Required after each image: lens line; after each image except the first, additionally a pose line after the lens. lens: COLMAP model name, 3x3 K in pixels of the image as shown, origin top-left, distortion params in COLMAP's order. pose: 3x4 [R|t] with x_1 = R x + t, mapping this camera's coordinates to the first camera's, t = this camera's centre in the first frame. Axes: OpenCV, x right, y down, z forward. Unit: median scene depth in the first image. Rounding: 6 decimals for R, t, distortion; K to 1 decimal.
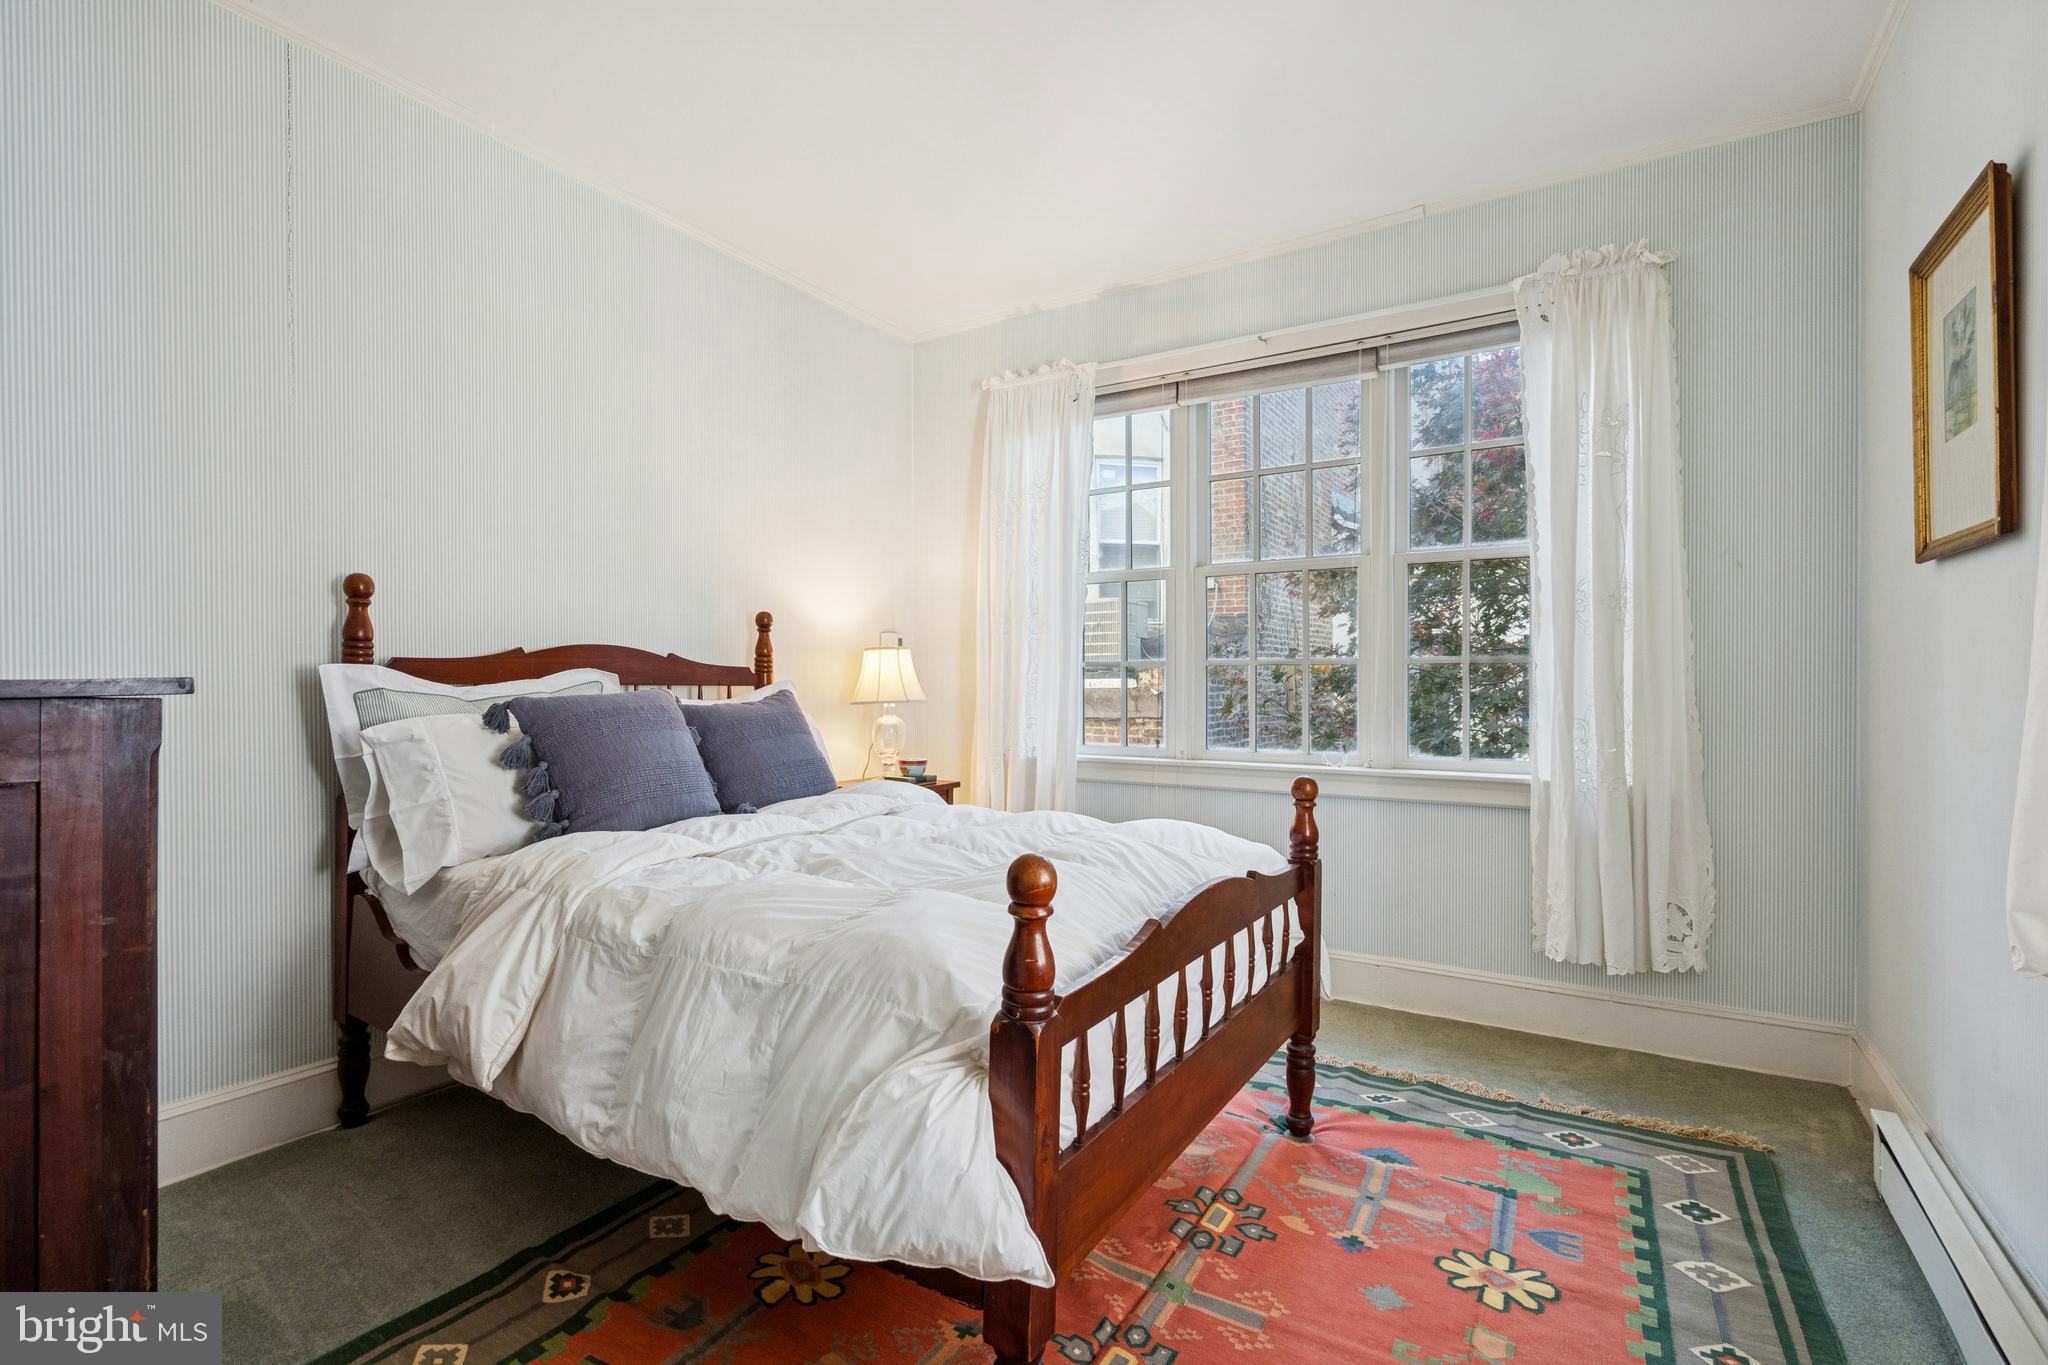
lens RADIAL K [[933.7, 0, 1019.5], [0, 933.7, 689.7], [0, 0, 1]] dist [-0.004534, 0.002302]
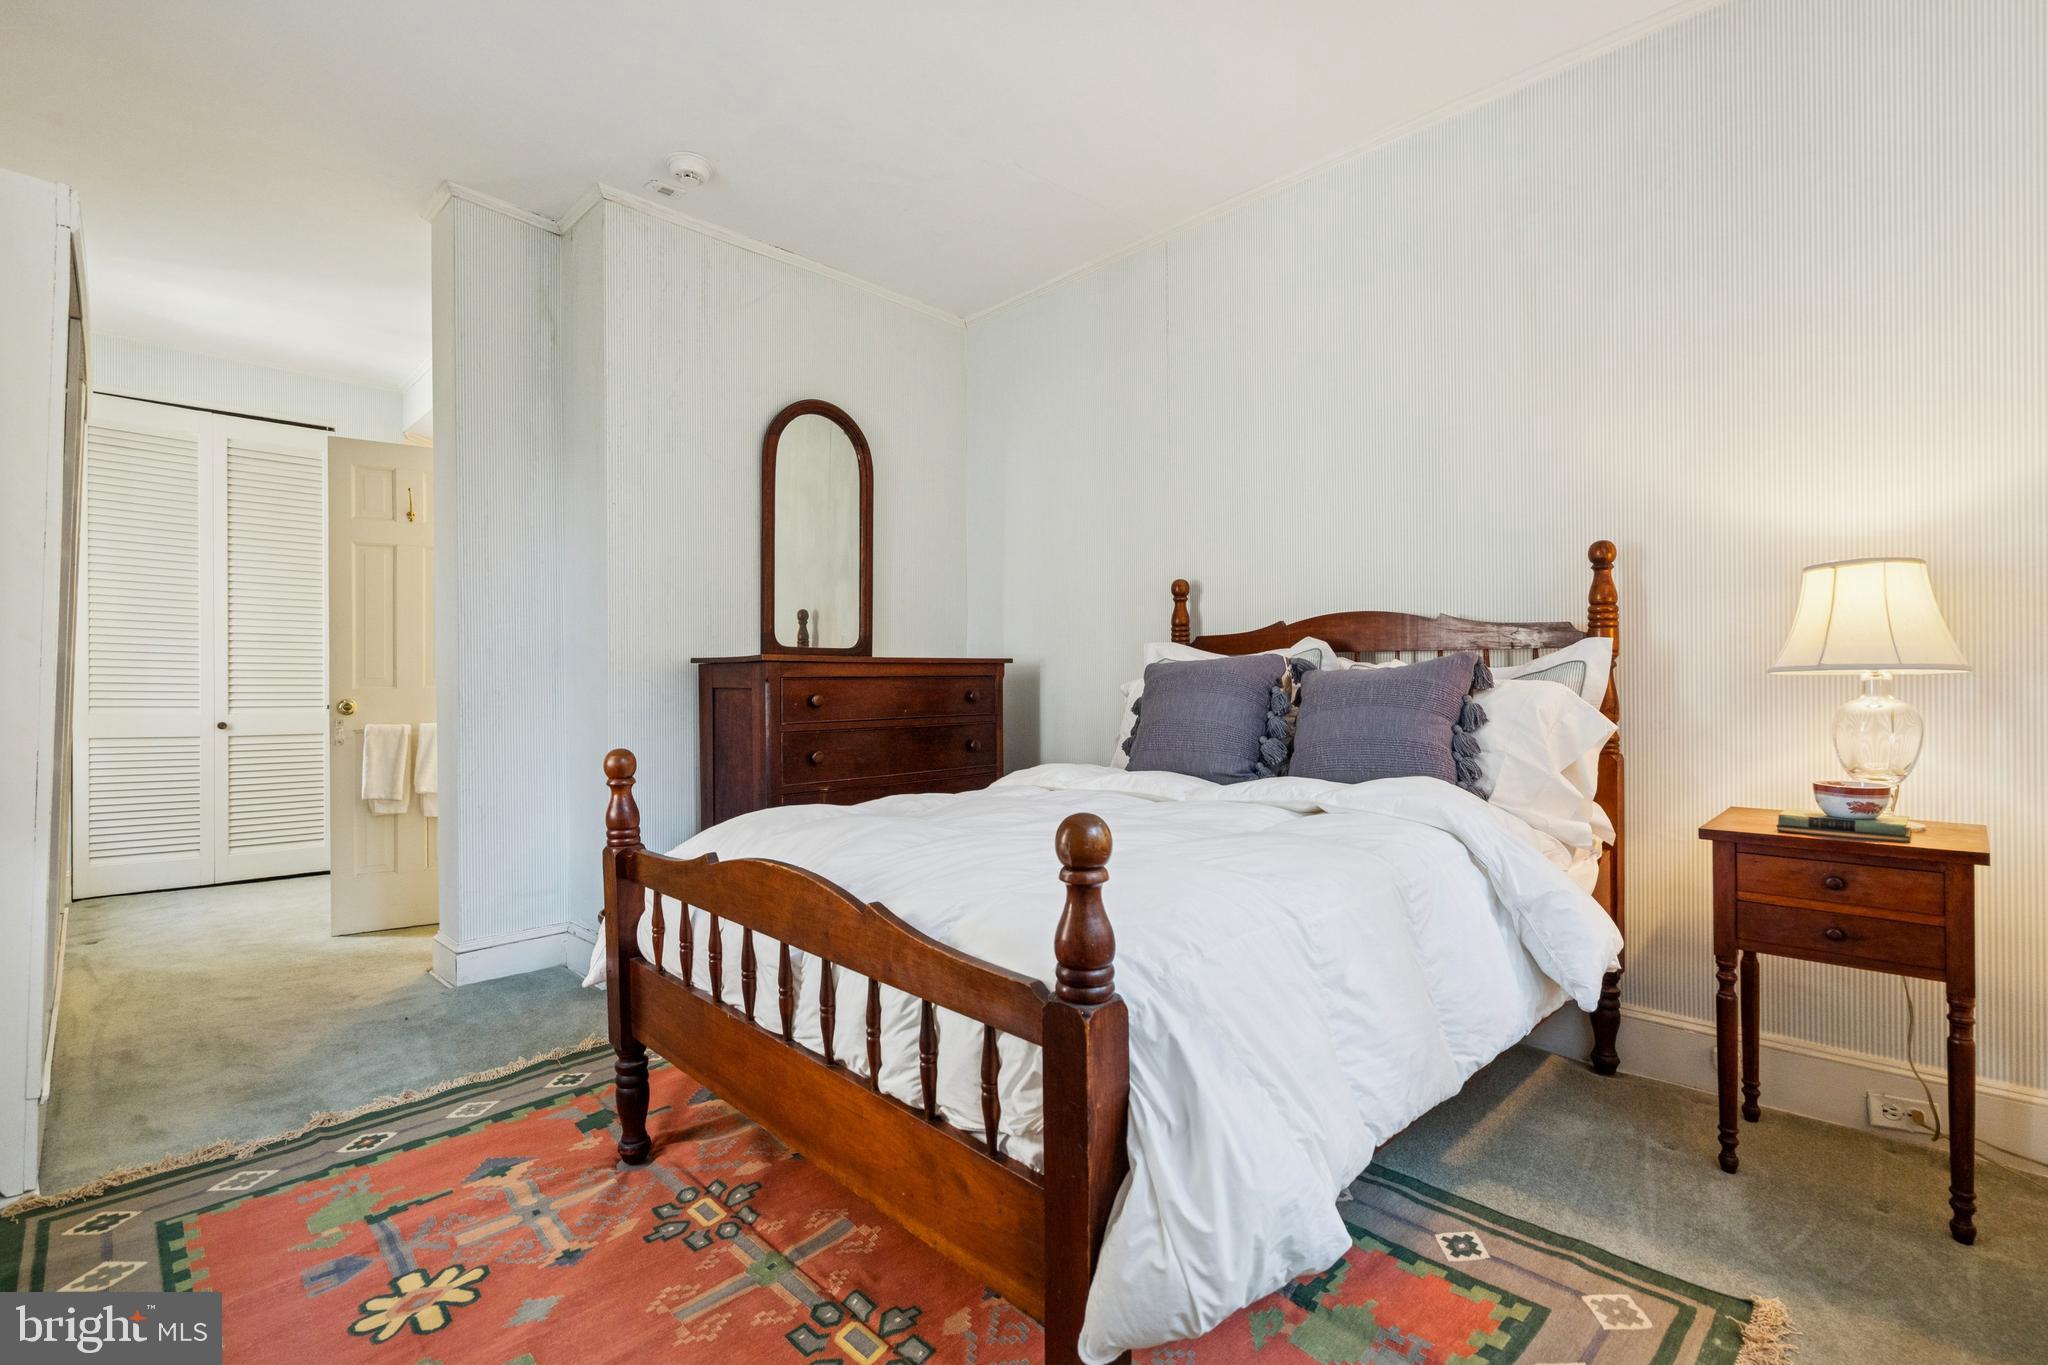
lens RADIAL K [[933.7, 0, 1018.9], [0, 933.7, 670.4], [0, 0, 1]] dist [-0.004534, 0.002302]
pose [[-0.240791, 0.002306, -0.970574, 0.941456], [0.010578, 0.999944, -0.000249, 0.017686], [0.970519, -0.010327, -0.240802, 1.345109]]
